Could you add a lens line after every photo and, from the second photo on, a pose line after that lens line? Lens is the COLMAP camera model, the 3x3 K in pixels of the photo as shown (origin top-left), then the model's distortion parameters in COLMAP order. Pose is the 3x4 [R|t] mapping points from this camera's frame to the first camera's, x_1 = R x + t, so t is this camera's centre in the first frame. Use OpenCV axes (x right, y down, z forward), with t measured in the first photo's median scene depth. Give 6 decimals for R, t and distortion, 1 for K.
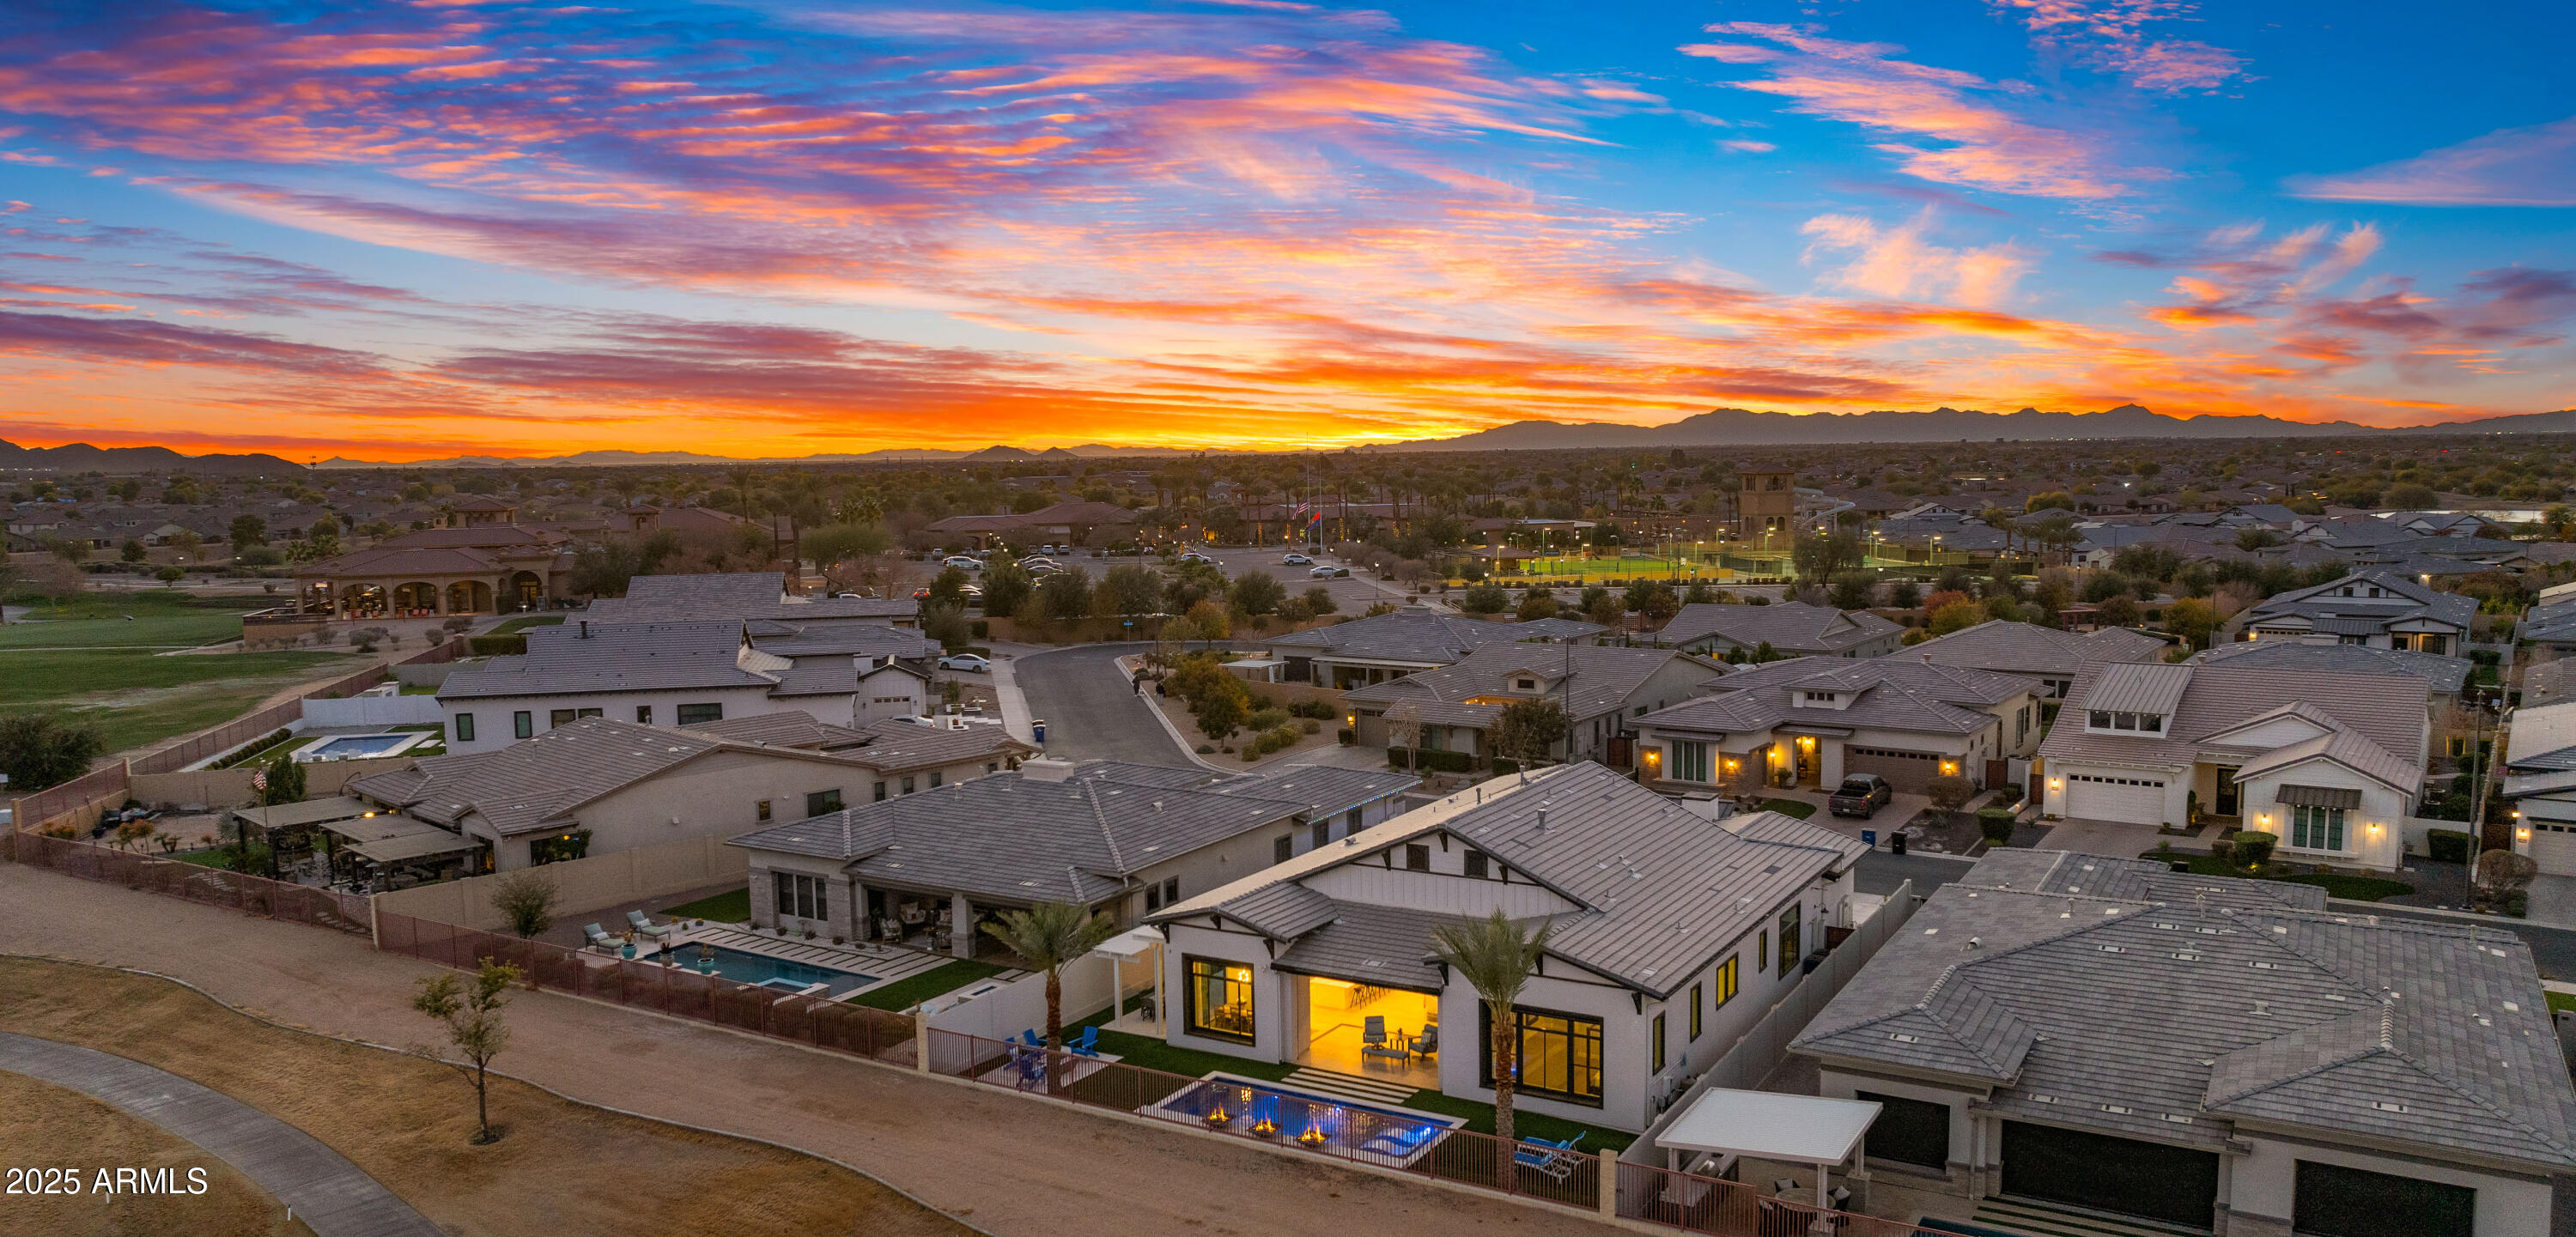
lens RADIAL K [[1829.2, 0, 1288.0], [0, 1829.2, 618.5], [0, 0, 1]] dist [-0.005870, -0.001693]
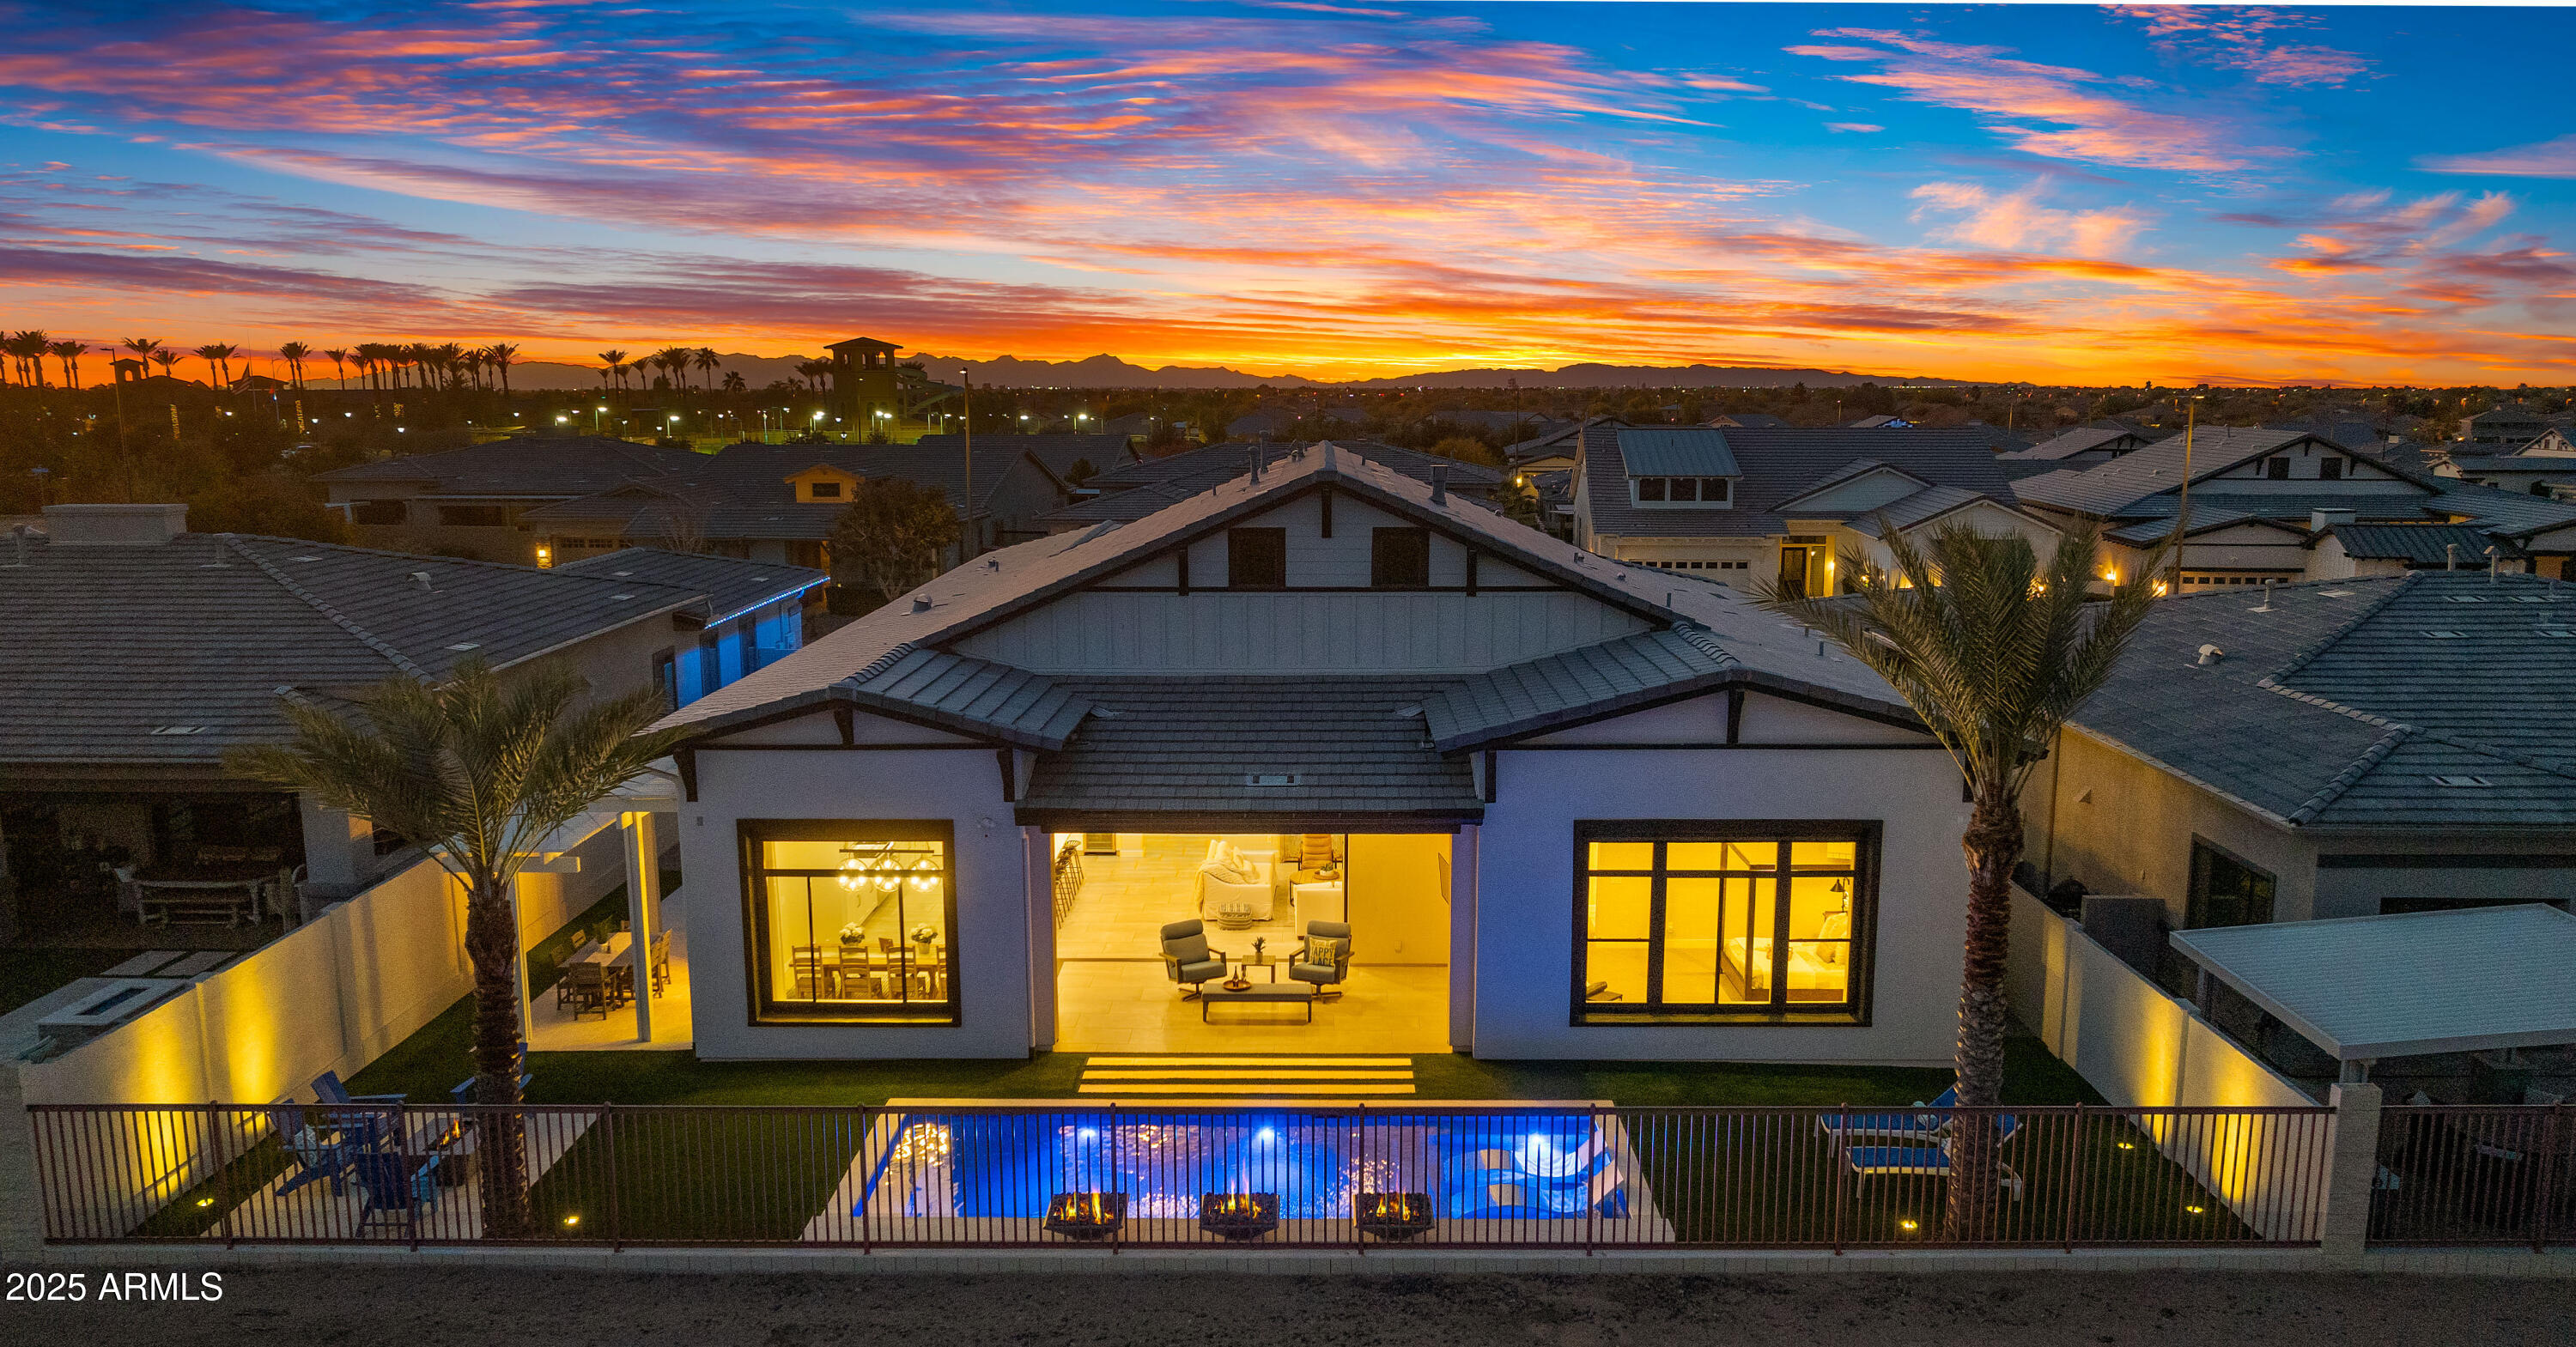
lens RADIAL K [[1975.9, 0, 1290.5], [0, 1975.9, 770.0], [0, 0, 1]] dist [-0.023597, -0.003678]
pose [[0.863542, -0.080377, 0.497830, -0.144956], [0.034711, 0.994348, 0.100332, 0.118544], [-0.503081, -0.069360, 0.861452, 0.512473]]
